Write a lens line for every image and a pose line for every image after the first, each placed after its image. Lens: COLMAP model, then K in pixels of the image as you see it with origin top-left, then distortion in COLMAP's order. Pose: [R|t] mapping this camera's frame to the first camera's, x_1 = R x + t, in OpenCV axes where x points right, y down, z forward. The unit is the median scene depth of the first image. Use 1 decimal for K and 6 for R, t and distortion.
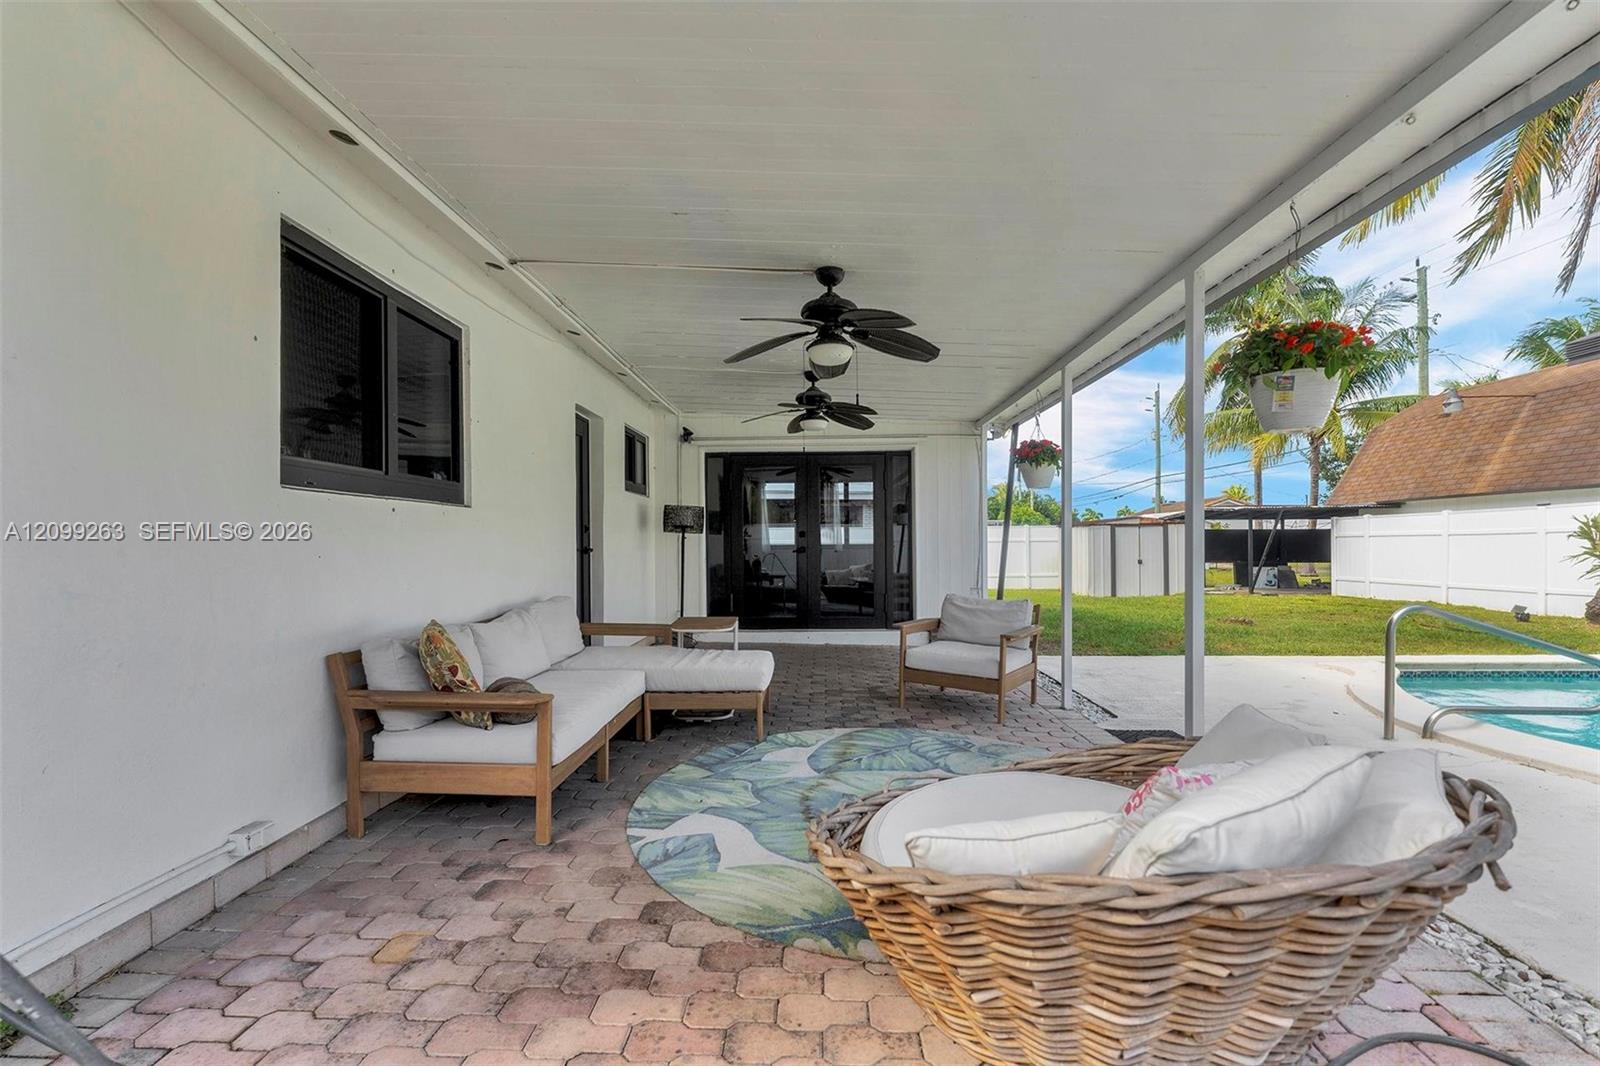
lens RADIAL K [[711.0, 0, 801.6], [0, 711.0, 542.6], [0, 0, 1]] dist [0.020104, -0.010604]
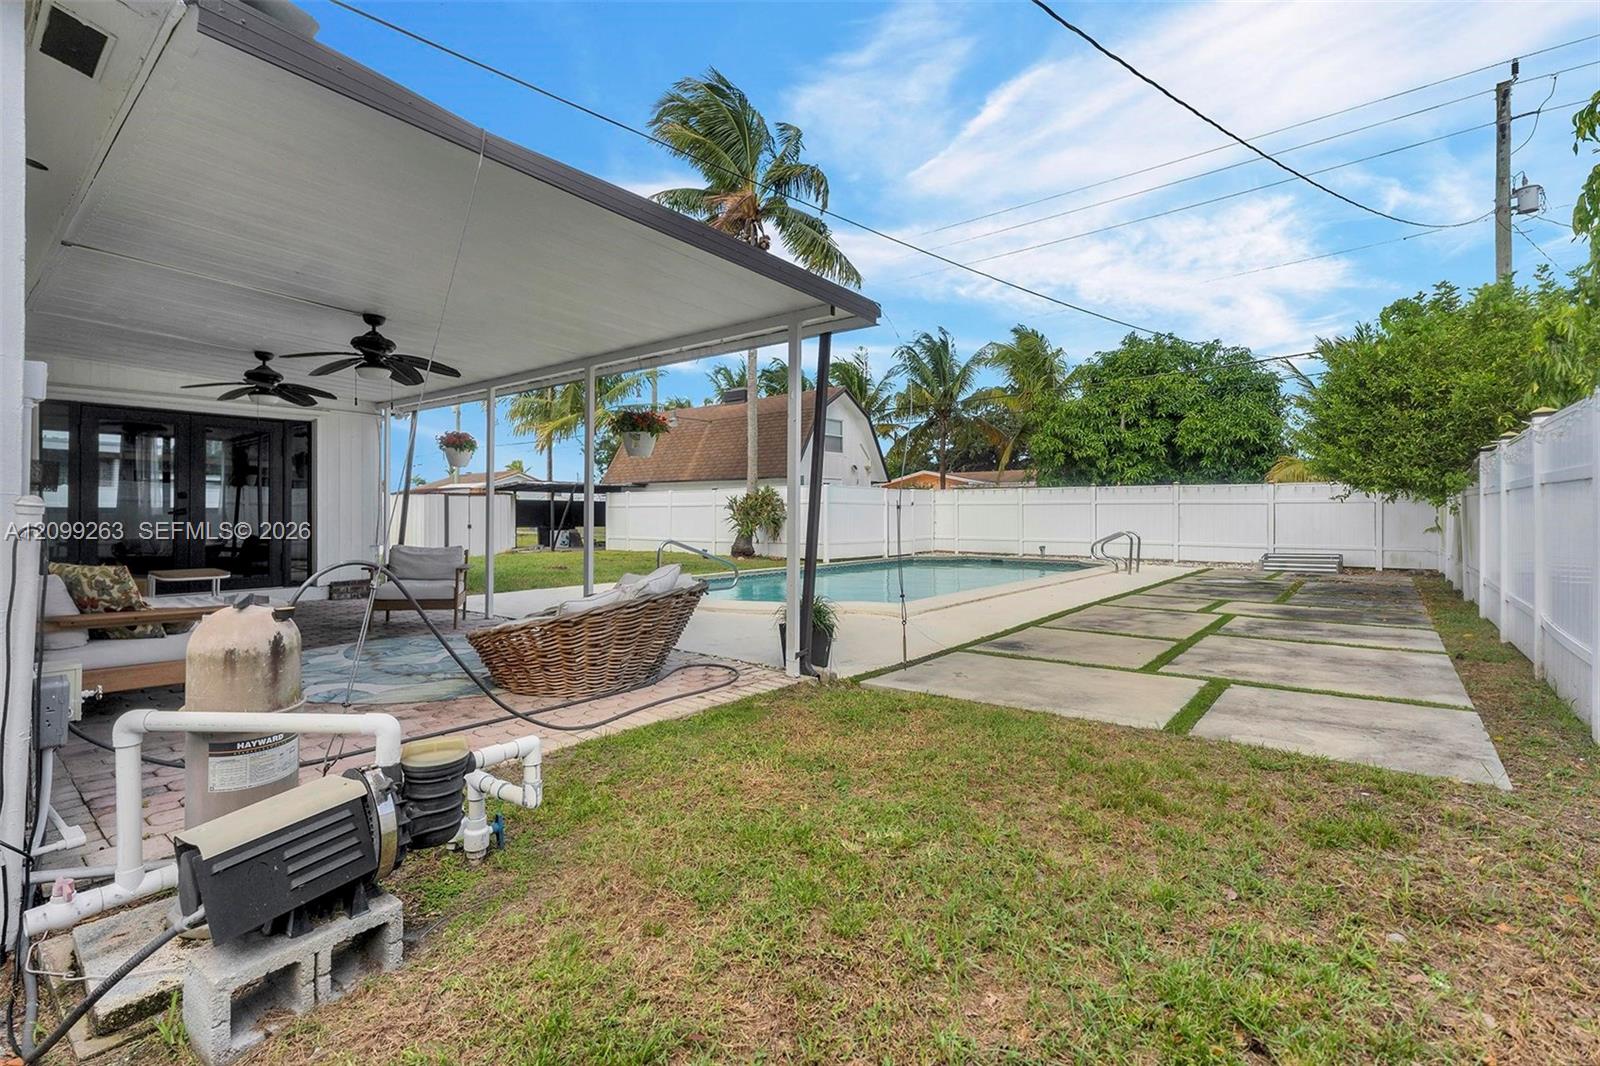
lens RADIAL K [[711.0, 0, 801.6], [0, 711.0, 542.6], [0, 0, 1]] dist [0.020104, -0.010604]
pose [[0.602606, -0.026828, 0.797588, -0.134285], [-0.007417, 0.999203, 0.039213, 0.003899], [-0.798004, -0.029545, 0.601927, -0.129705]]
